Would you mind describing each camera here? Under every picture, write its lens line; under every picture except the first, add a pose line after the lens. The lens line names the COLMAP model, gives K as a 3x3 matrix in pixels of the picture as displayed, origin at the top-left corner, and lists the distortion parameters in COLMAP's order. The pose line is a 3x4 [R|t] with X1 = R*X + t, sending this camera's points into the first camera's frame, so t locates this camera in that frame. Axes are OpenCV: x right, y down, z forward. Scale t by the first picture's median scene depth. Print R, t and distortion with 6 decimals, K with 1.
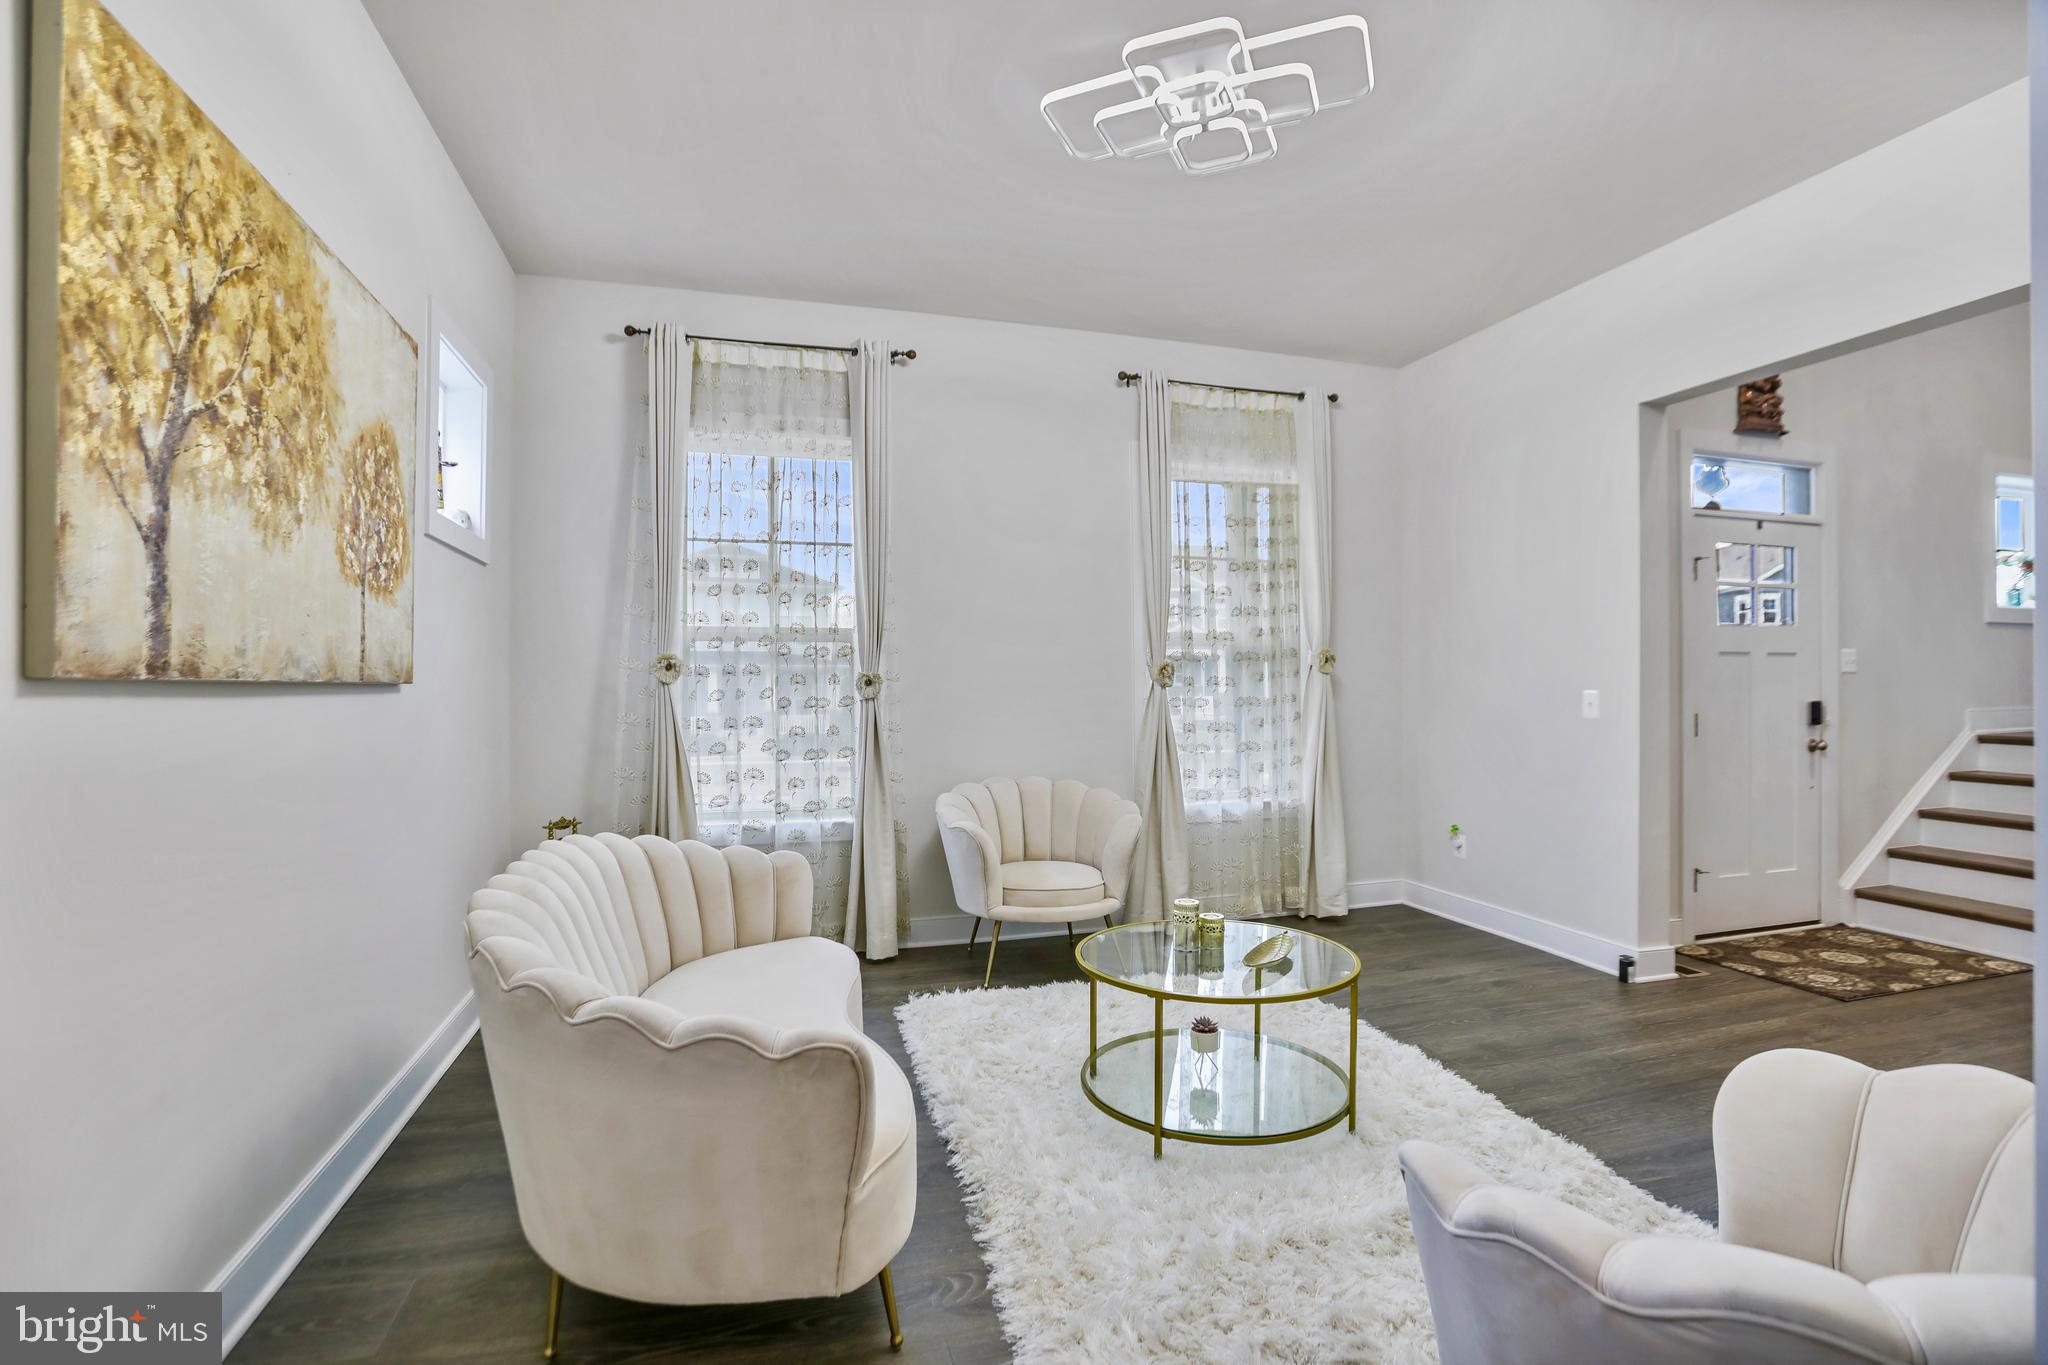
lens RADIAL K [[960.7, 0, 1024.0], [0, 960.7, 682.5], [0, 0, 1]] dist [-0.031999, 0.000497]
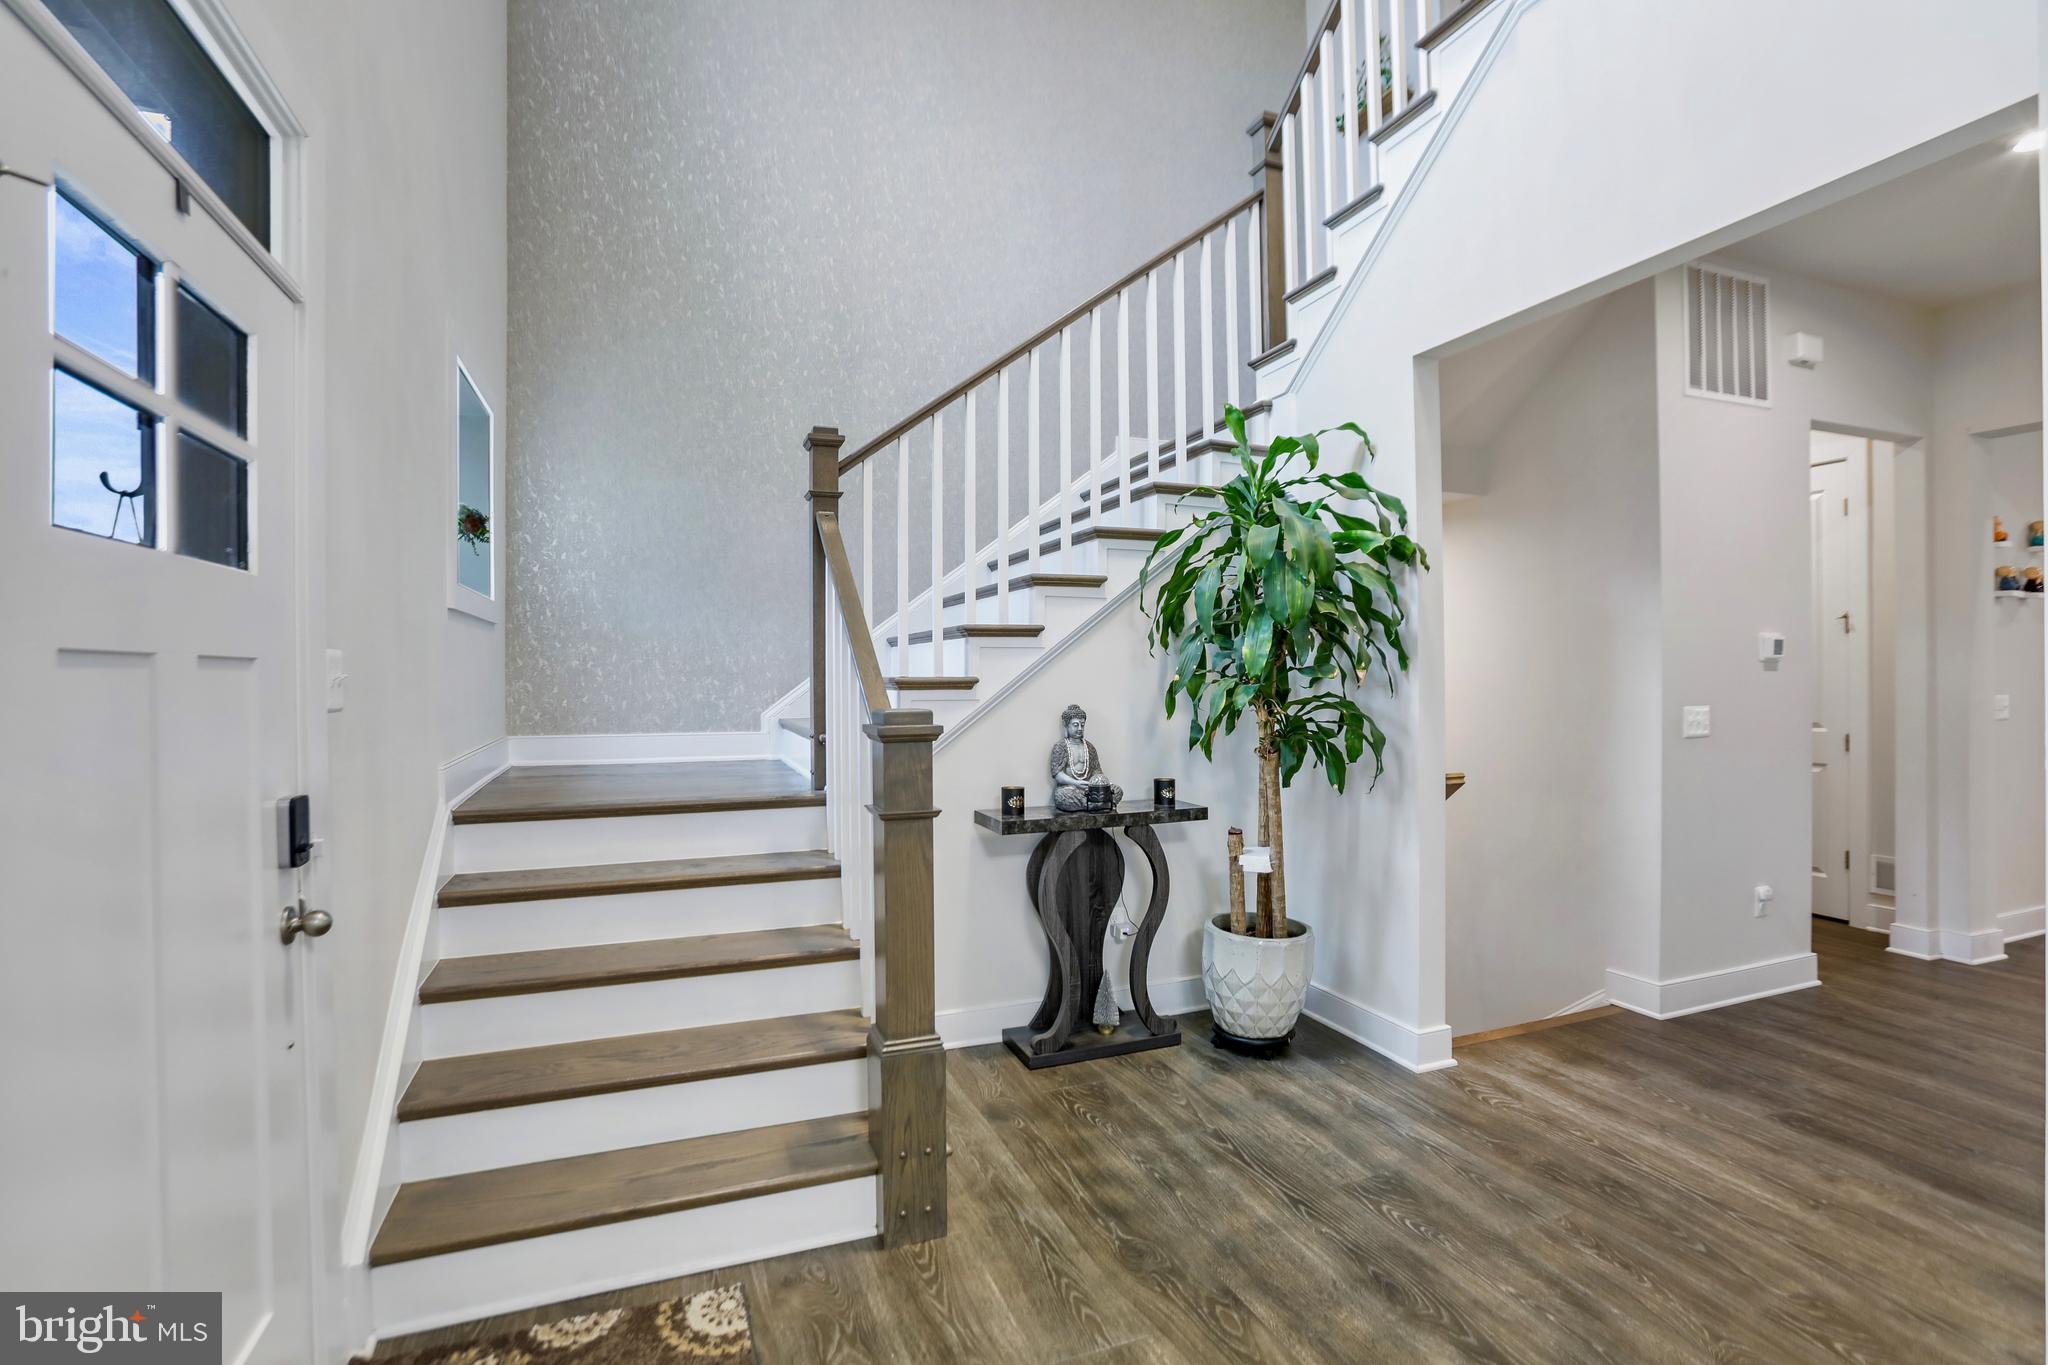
lens RADIAL K [[951.1, 0, 1014.2], [0, 951.1, 668.1], [0, 0, 1]] dist [-0.053281, 0.015105]
pose [[-0.060685, 0.006814, 0.998134, 0.481792], [0.012960, 0.999898, -0.006038, -0.022676], [-0.998073, 0.012570, -0.060767, 0.752324]]
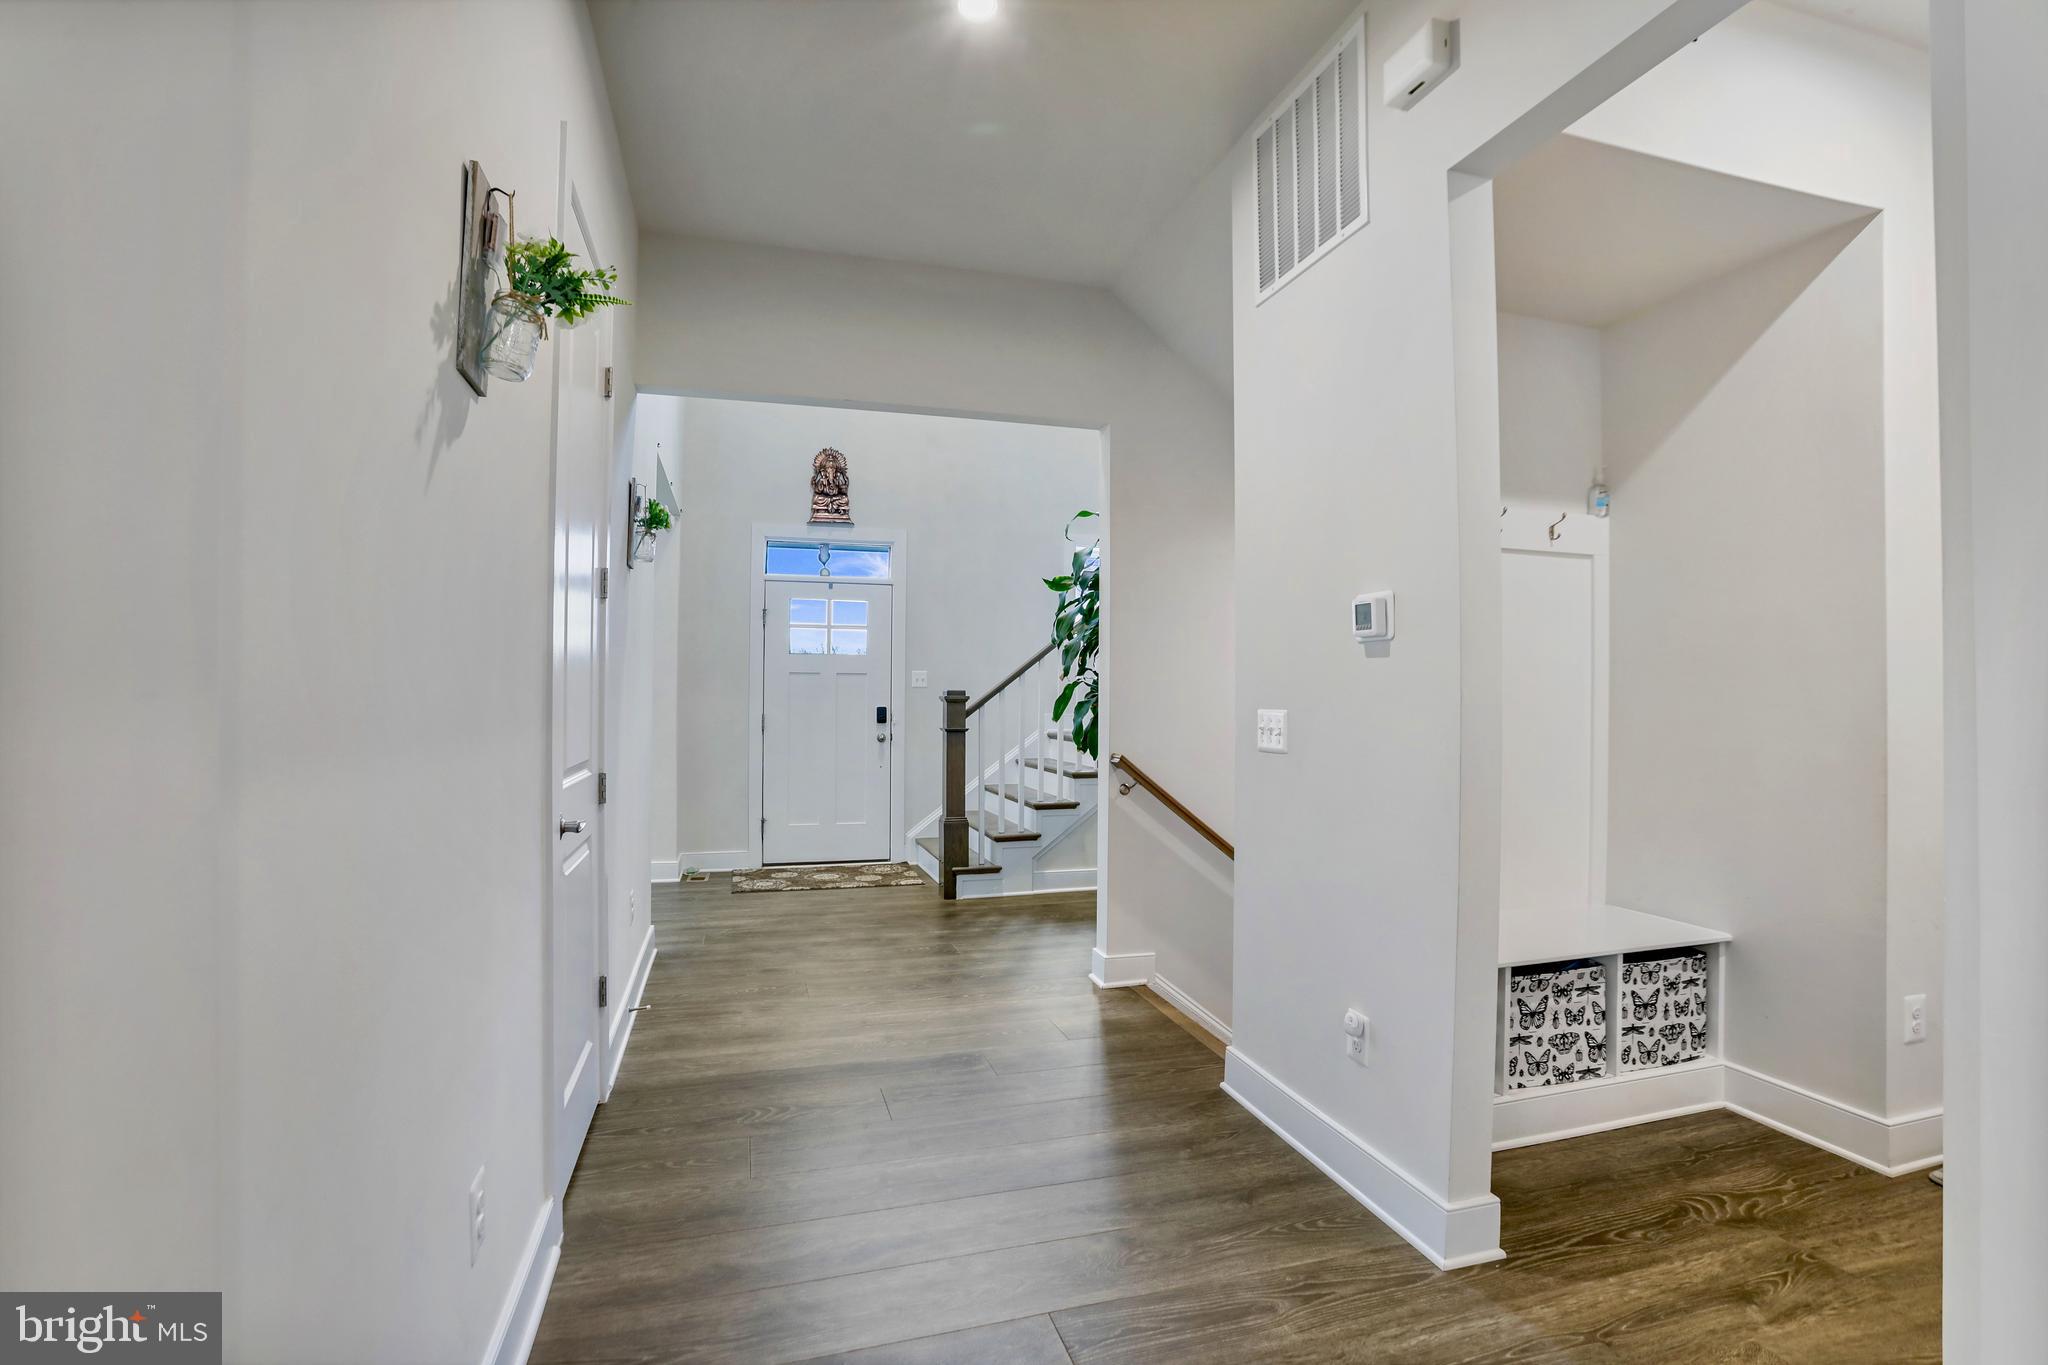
lens RADIAL K [[960.7, 0, 1024.0], [0, 960.7, 682.5], [0, 0, 1]] dist [-0.031999, 0.000497]
pose [[0.999815, 0.008457, -0.017291, 1.086286], [-0.008773, 0.999794, -0.018292, 0.007869], [0.017133, 0.018440, 0.999683, -0.476701]]
